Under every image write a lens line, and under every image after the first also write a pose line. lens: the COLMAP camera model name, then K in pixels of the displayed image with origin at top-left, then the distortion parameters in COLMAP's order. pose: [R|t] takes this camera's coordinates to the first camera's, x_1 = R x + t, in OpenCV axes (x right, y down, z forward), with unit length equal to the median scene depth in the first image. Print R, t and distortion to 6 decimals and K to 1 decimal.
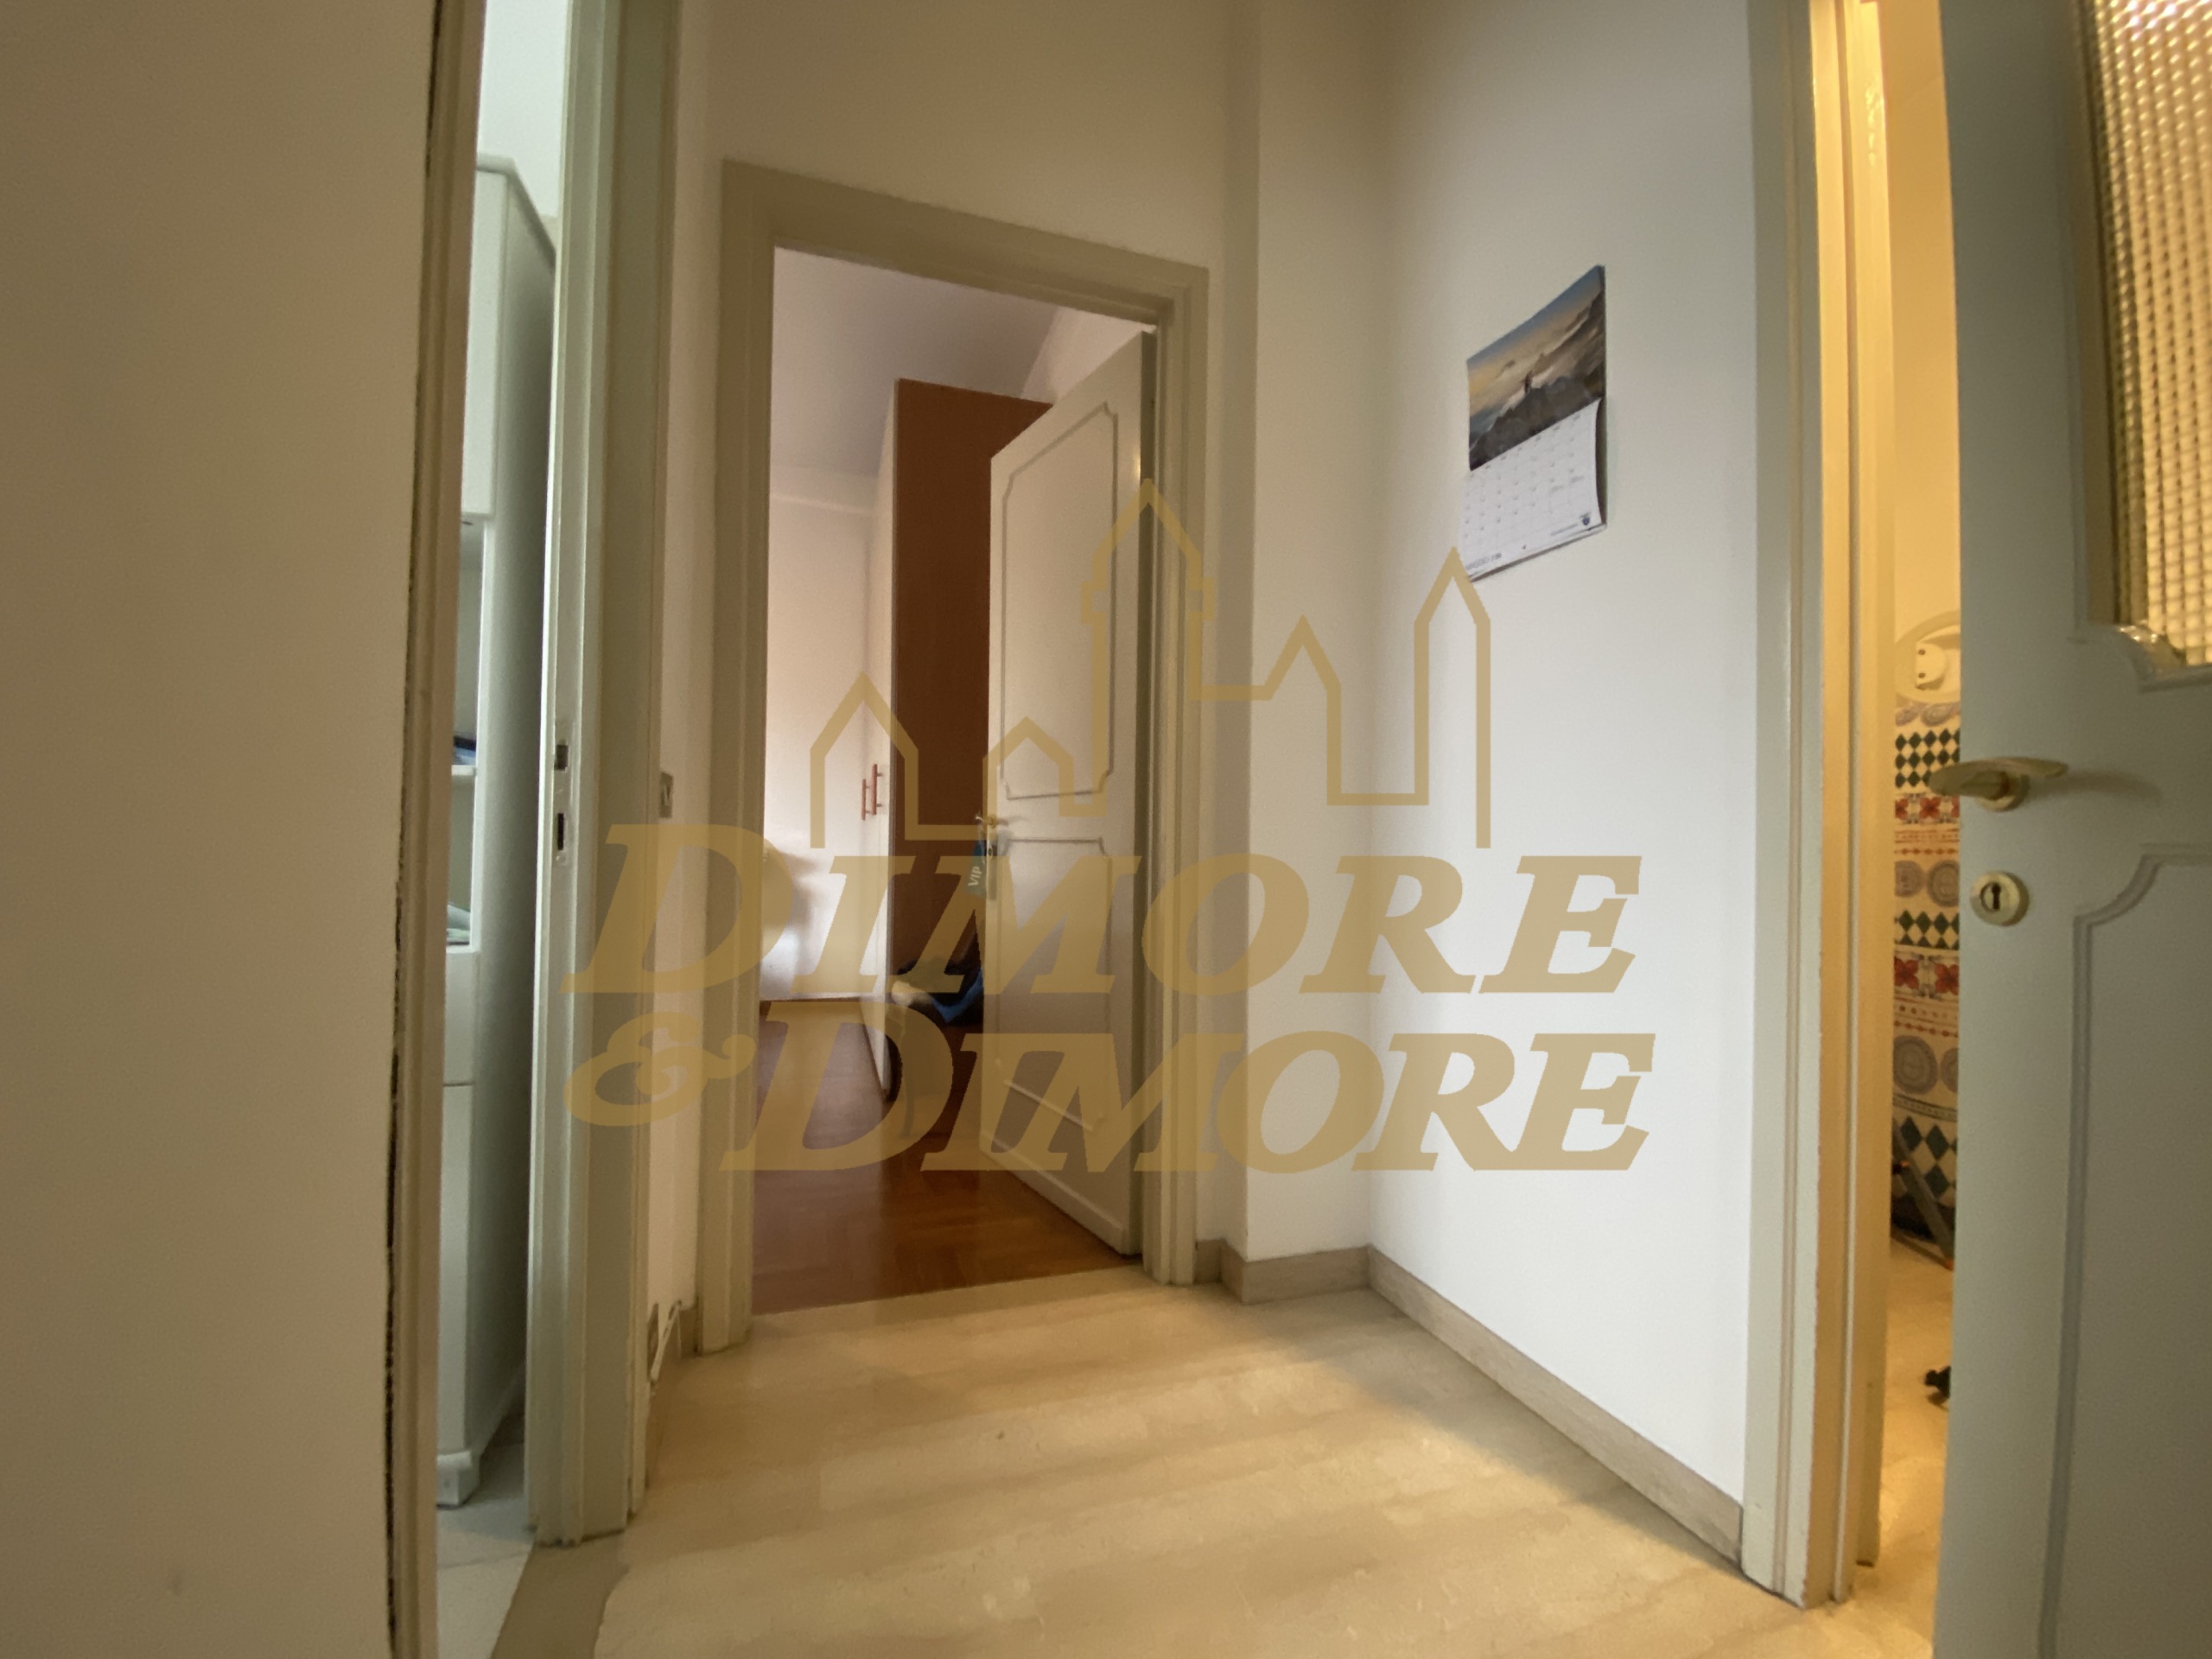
lens RADIAL K [[892.7, 0, 1108.8], [0, 892.7, 847.1], [0, 0, 1]] dist [0.020673, -0.018594]
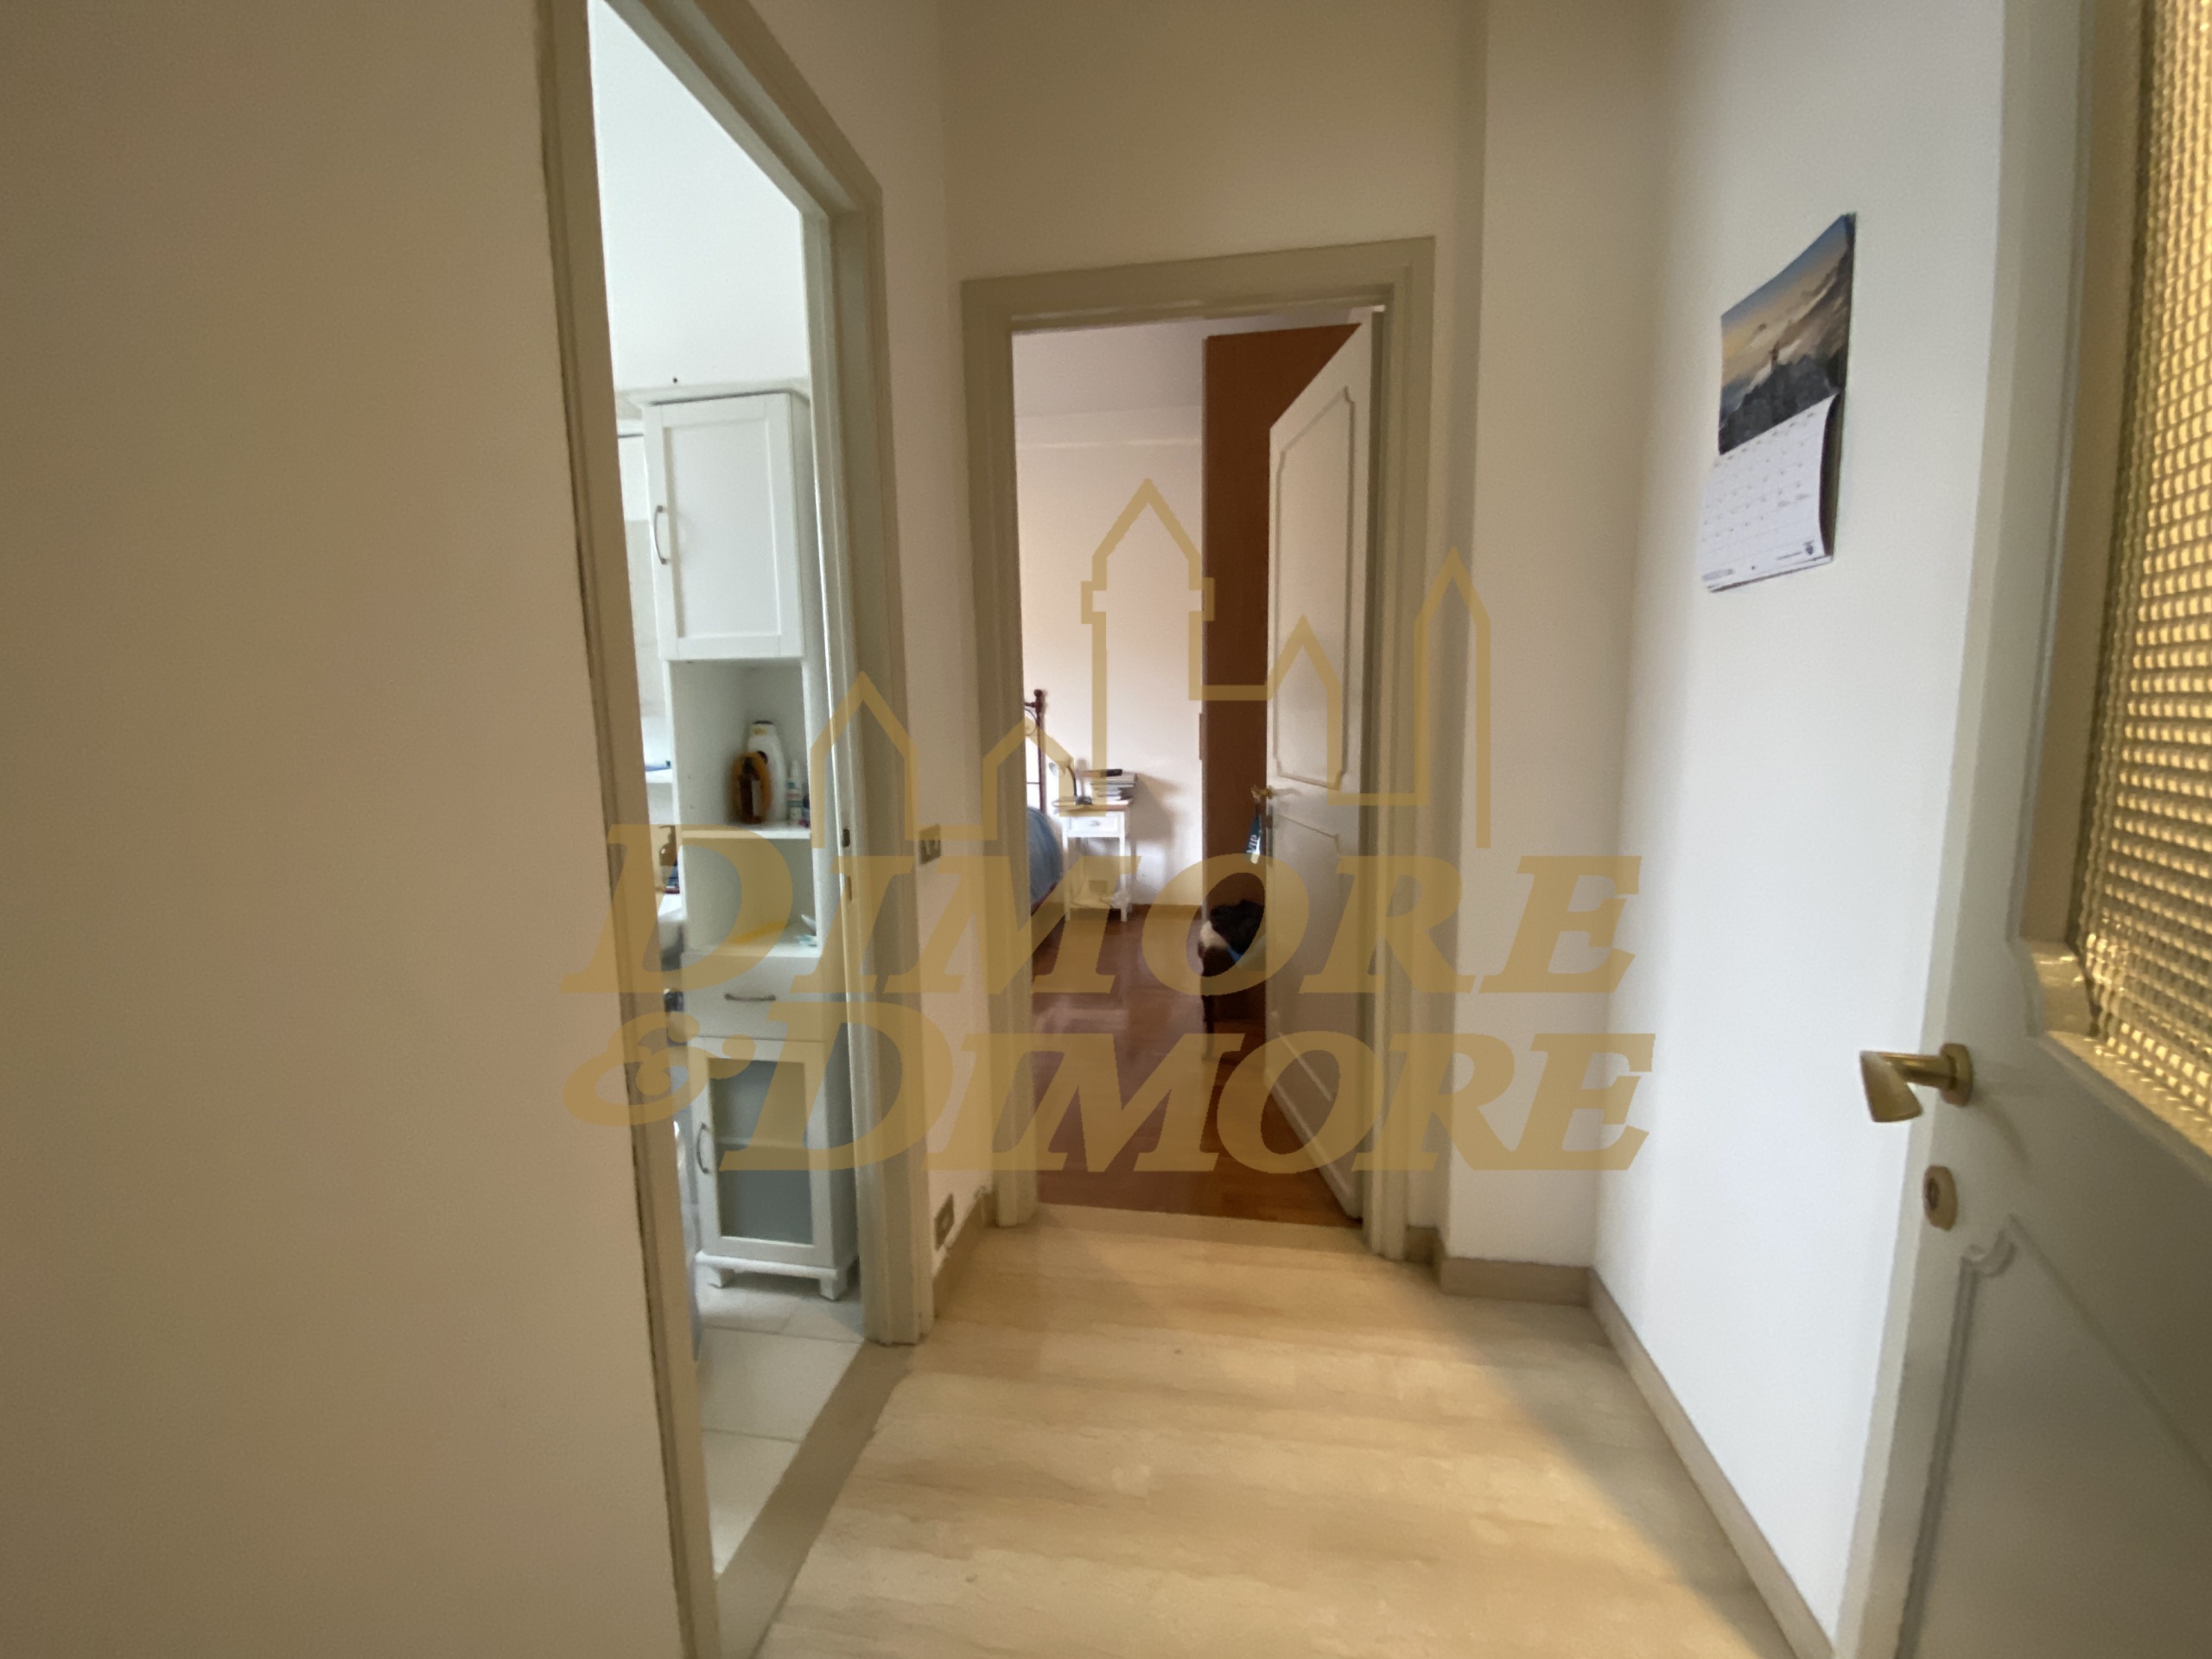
lens RADIAL K [[892.7, 0, 1108.8], [0, 892.7, 847.1], [0, 0, 1]] dist [0.020673, -0.018594]
pose [[0.890483, 0.036619, -0.453541, 0.308880], [0.031528, 0.989395, 0.141786, -0.207884], [0.453923, -0.140557, 0.879885, -0.049642]]
